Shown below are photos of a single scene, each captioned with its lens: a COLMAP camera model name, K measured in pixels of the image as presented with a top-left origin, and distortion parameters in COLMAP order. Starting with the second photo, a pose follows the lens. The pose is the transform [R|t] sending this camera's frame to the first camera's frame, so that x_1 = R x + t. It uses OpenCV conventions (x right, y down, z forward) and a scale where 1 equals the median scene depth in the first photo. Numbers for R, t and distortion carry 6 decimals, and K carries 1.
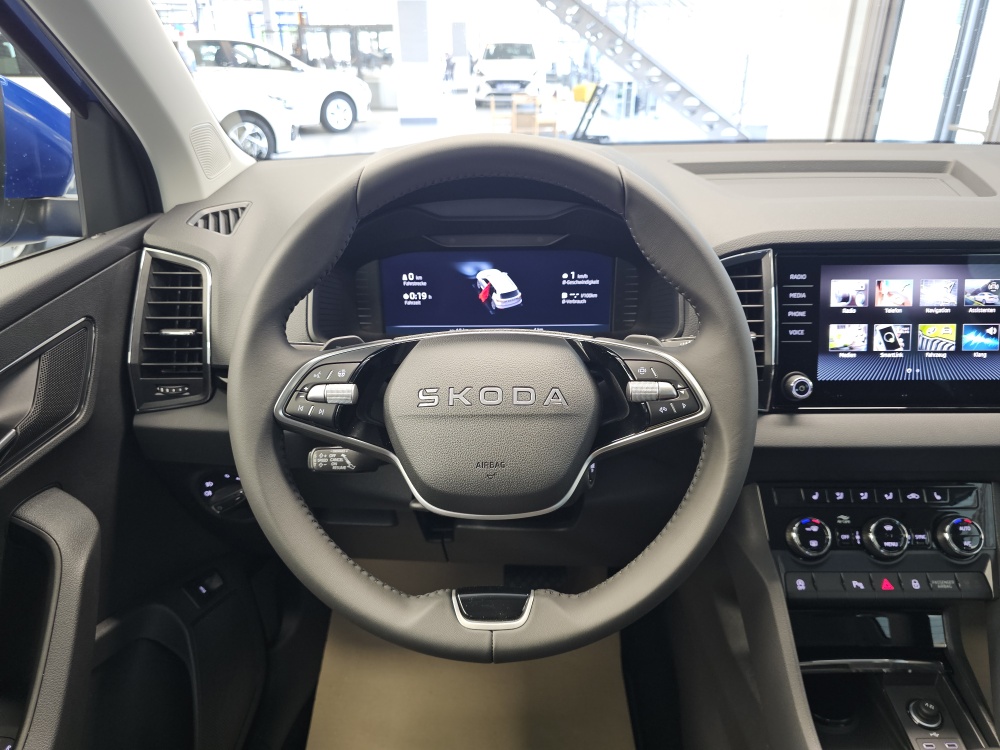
lens RADIAL K [[695.0, 0, 500.1], [0, 695.0, 367.8], [0, 0, 1]] dist [0.049813, -0.054582]
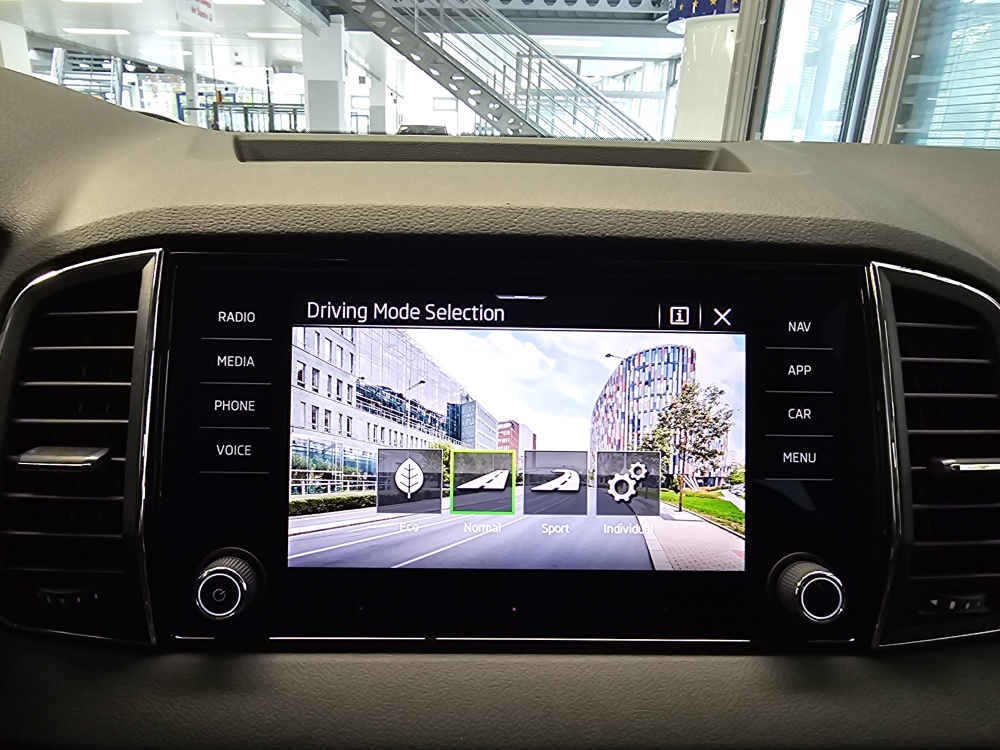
lens RADIAL K [[642.0, 0, 458.7], [0, 642.0, 369.3], [0, 0, 1]] dist [0.029888, -0.012506]
pose [[0.999799, 0.018045, 0.008711, 0.529382], [-0.017114, 0.995117, -0.097212, -0.060799], [-0.010423, 0.097044, 0.995226, 0.590884]]
